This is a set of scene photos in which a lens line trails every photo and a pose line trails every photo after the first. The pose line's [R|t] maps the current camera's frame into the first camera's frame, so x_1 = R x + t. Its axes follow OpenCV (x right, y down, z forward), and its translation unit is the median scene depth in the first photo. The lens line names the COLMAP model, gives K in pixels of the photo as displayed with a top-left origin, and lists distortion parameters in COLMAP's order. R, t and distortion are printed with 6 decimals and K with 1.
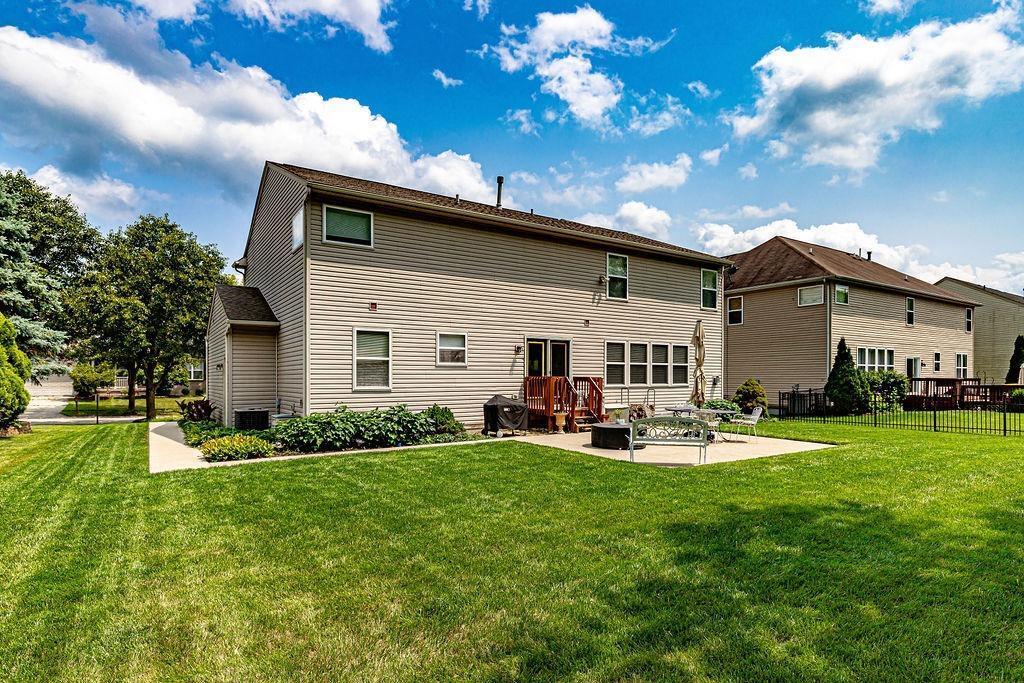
lens RADIAL K [[535.8, 0, 515.2], [0, 535.8, 374.0], [0, 0, 1]] dist [-0.001475, -0.000163]
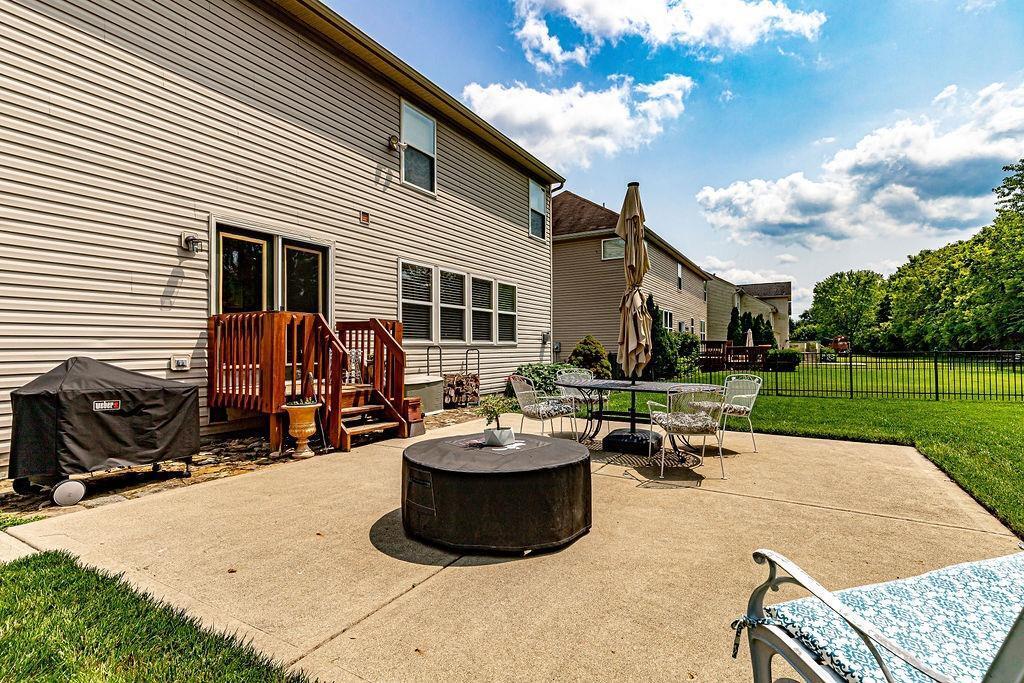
lens RADIAL K [[481.0, 0, 512.0], [0, 481.0, 341.5], [0, 0, 1]] dist [0.017513, 0.000120]
pose [[0.898226, 0.000233, 0.439533, 0.058770], [0.004365, 0.999946, -0.009450, 0.027865], [-0.439512, 0.010406, 0.898177, 0.538382]]
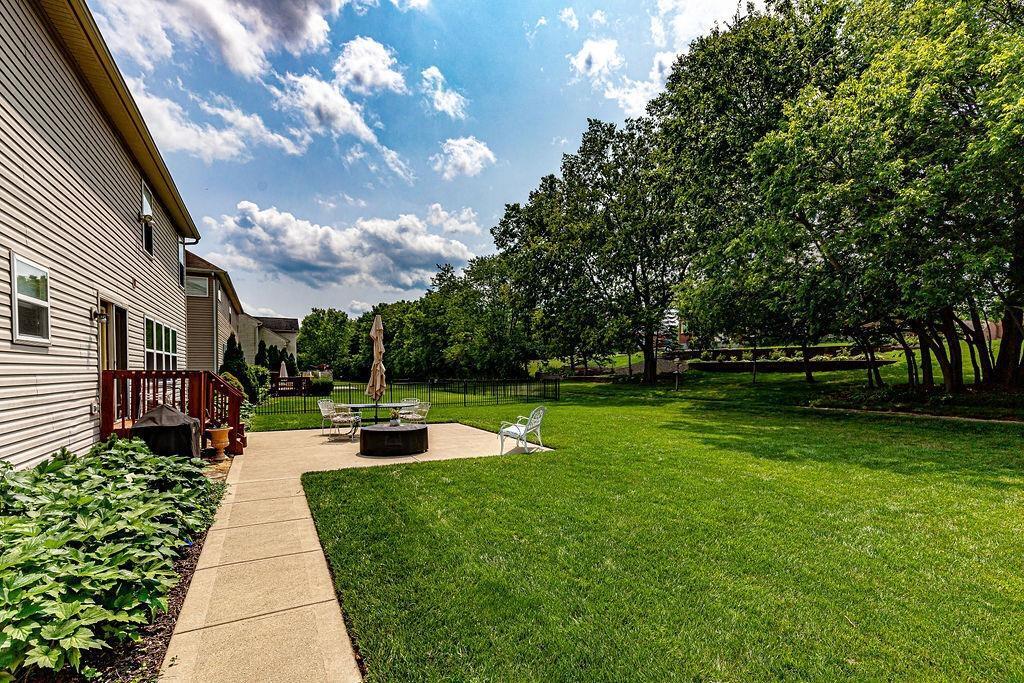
lens RADIAL K [[496.5, 0, 515.1], [0, 496.5, 374.2], [0, 0, 1]] dist [0.000530, 0.000034]
pose [[0.118863, -0.010005, 0.992860, -0.399612], [0.002767, 0.999949, 0.009745, 0.004623], [-0.992907, 0.001589, 0.118885, 0.505712]]
